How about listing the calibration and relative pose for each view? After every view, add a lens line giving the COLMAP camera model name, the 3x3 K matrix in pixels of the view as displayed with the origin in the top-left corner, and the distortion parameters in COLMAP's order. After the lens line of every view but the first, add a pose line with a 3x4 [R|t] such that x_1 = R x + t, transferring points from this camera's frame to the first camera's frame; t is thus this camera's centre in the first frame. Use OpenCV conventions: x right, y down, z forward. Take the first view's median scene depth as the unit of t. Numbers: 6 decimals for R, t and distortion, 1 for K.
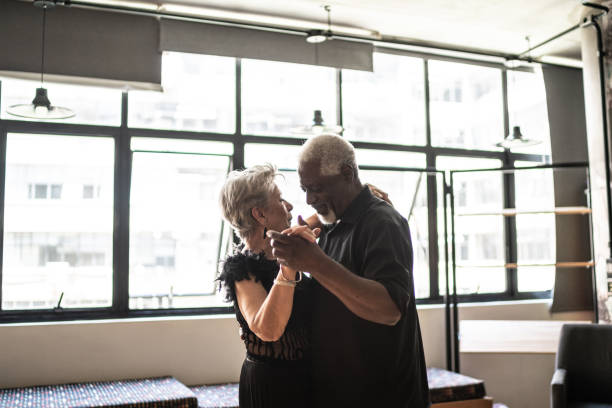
lens RADIAL K [[553.8, 0, 306.0], [0, 553.8, 204.0], [0, 0, 1]] dist [-0.003845, 0.009164]
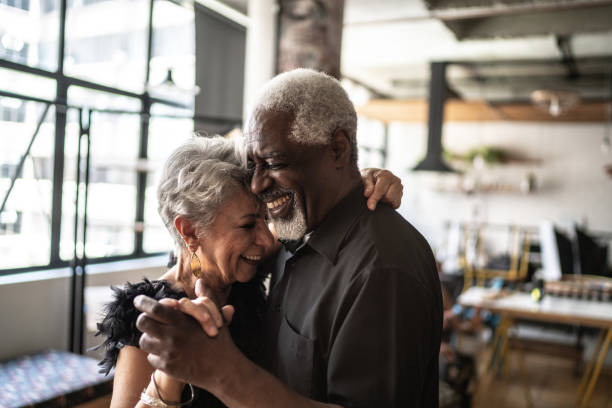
lens RADIAL K [[553.8, 0, 306.0], [0, 553.8, 204.0], [0, 0, 1]] dist [-0.003845, 0.009164]
pose [[0.698428, 0.022791, 0.715317, -0.095656], [-0.102487, 0.992377, 0.068449, -0.008865], [-0.708304, -0.121117, 0.695439, 0.185017]]
